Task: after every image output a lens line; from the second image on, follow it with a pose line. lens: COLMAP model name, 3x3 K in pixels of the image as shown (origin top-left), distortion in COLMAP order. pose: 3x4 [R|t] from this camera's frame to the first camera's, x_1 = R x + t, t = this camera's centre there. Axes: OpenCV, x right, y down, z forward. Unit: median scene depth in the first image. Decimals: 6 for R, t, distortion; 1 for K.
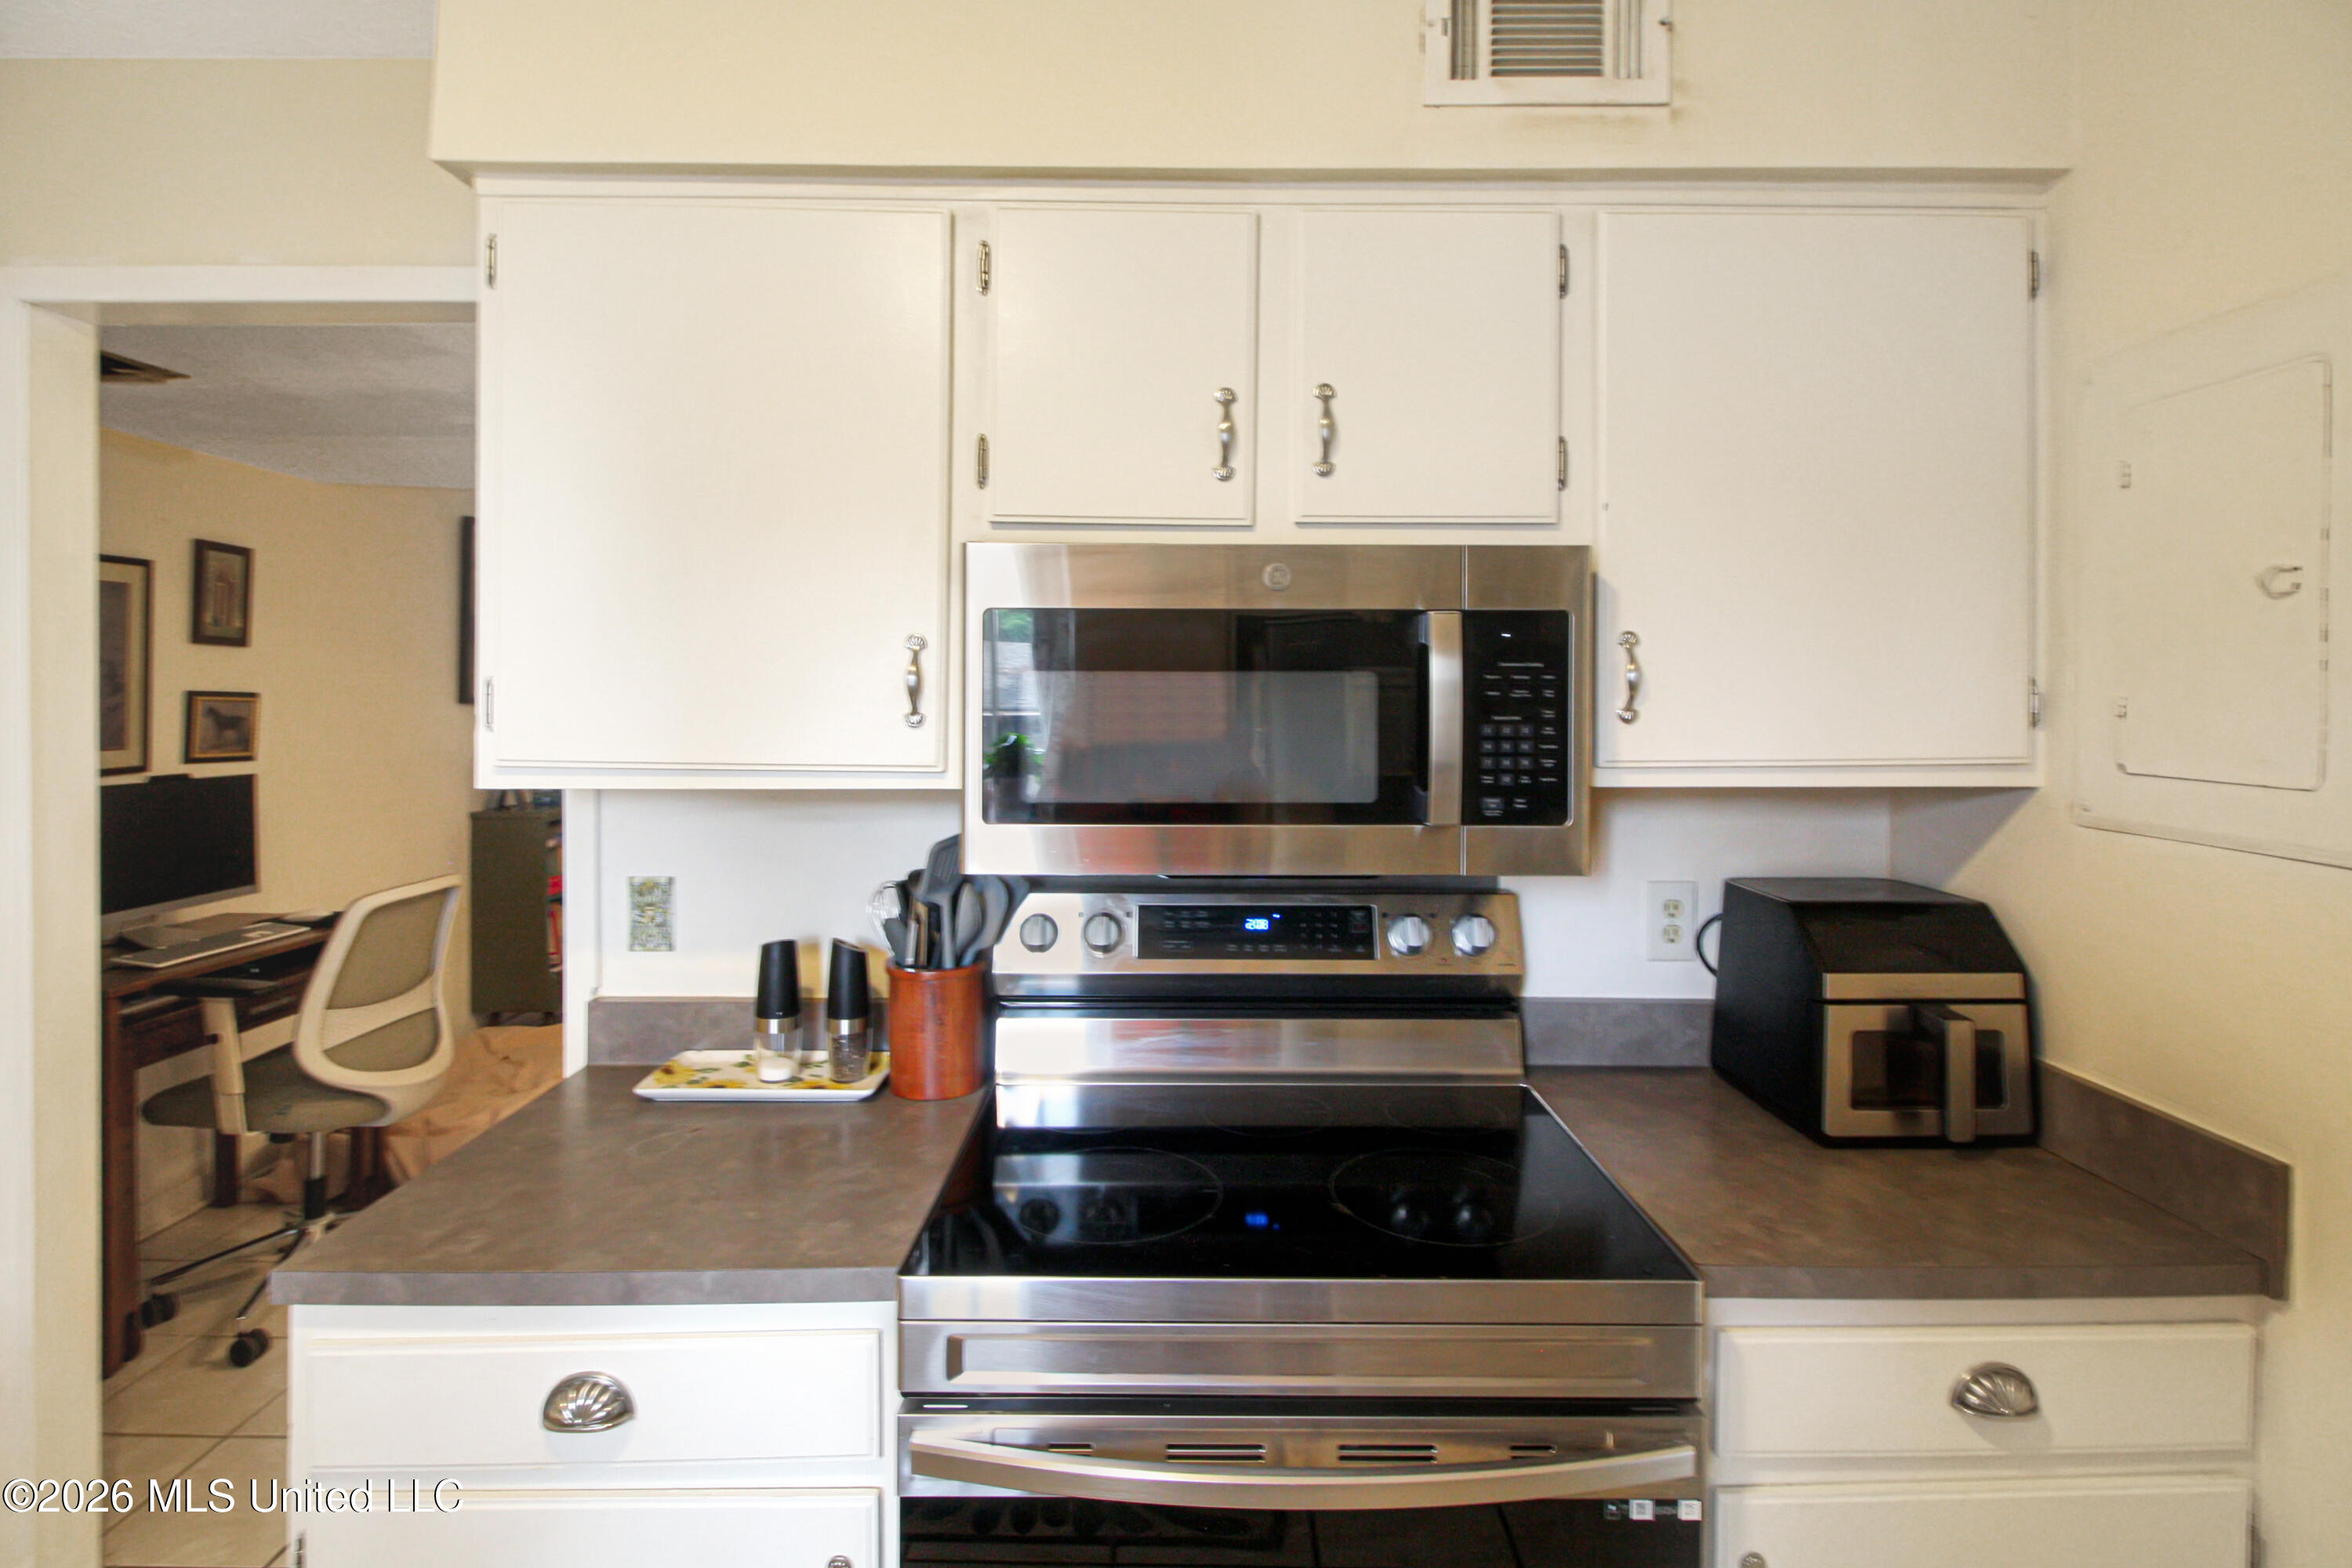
lens RADIAL K [[1118.0, 0, 1169.6], [0, 1118.0, 735.9], [0, 0, 1]] dist [-0.014292, 0.000009]
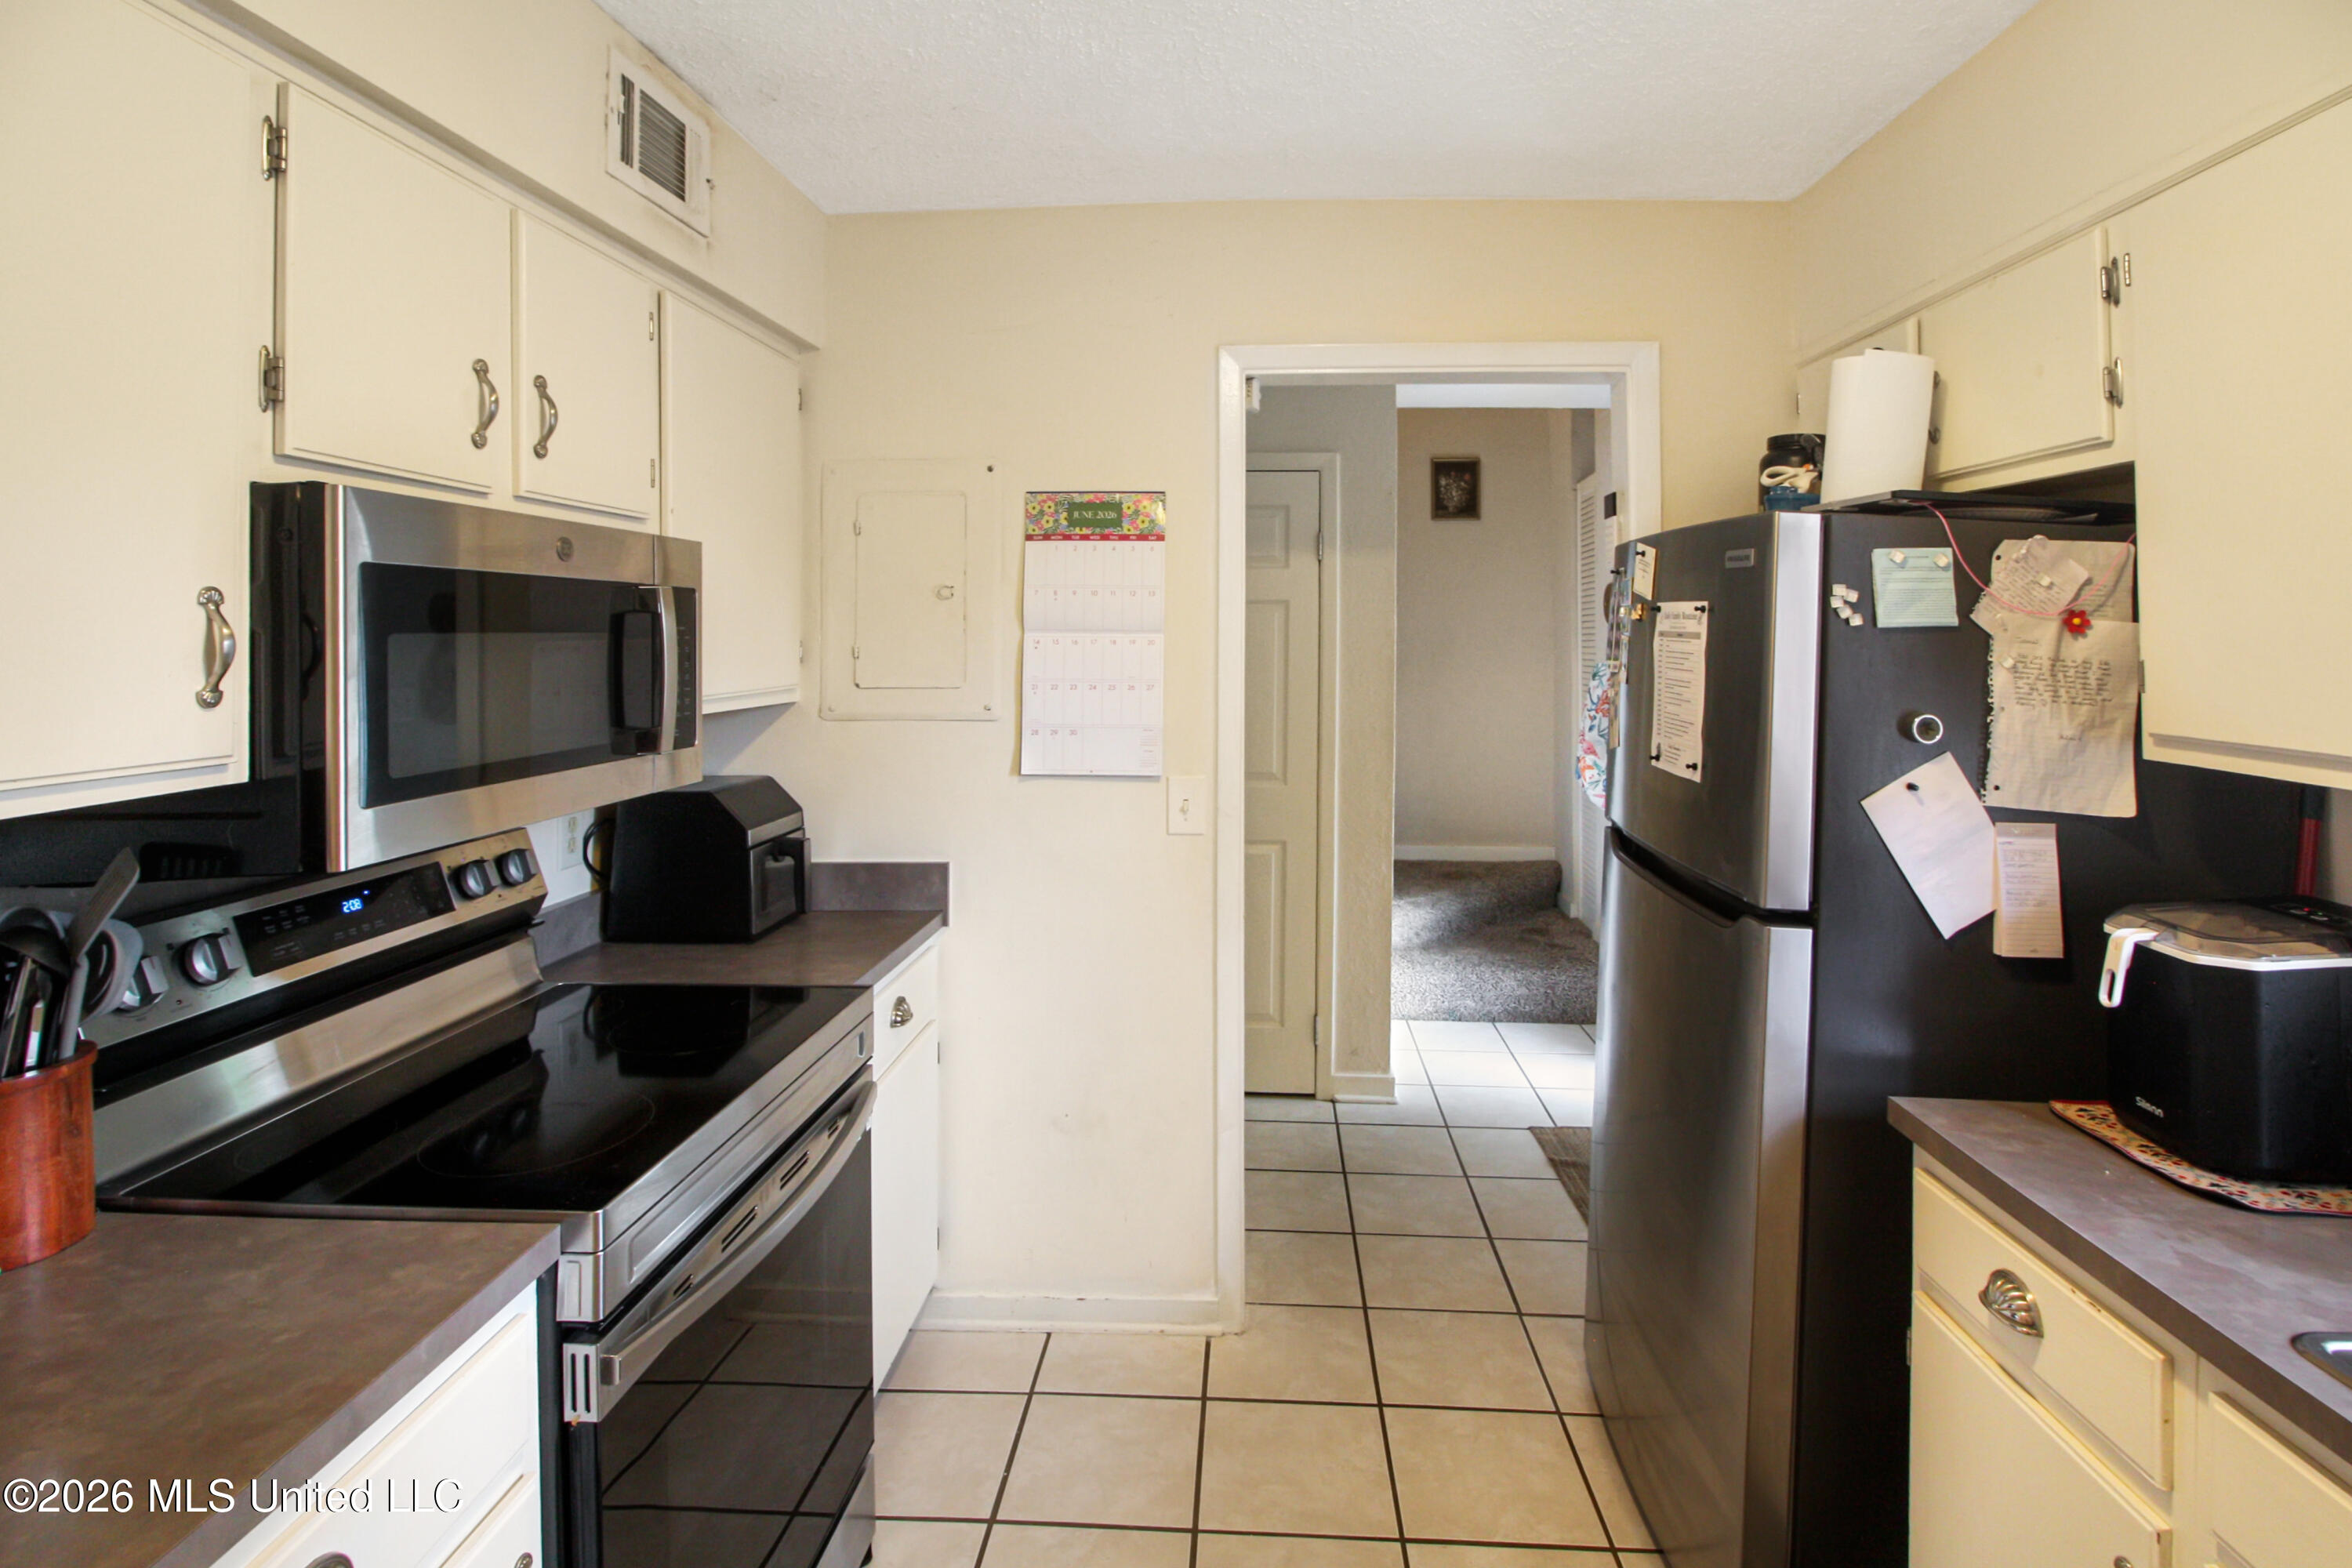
lens RADIAL K [[1200.7, 0, 1186.6], [0, 1200.7, 747.5], [0, 0, 1]] dist [-0.002387, -0.044601]
pose [[0.069883, -0.092368, 0.993270, -1.038165], [0.054735, 0.994559, 0.088637, -0.014584], [-0.996052, 0.048173, 0.074559, 0.280338]]
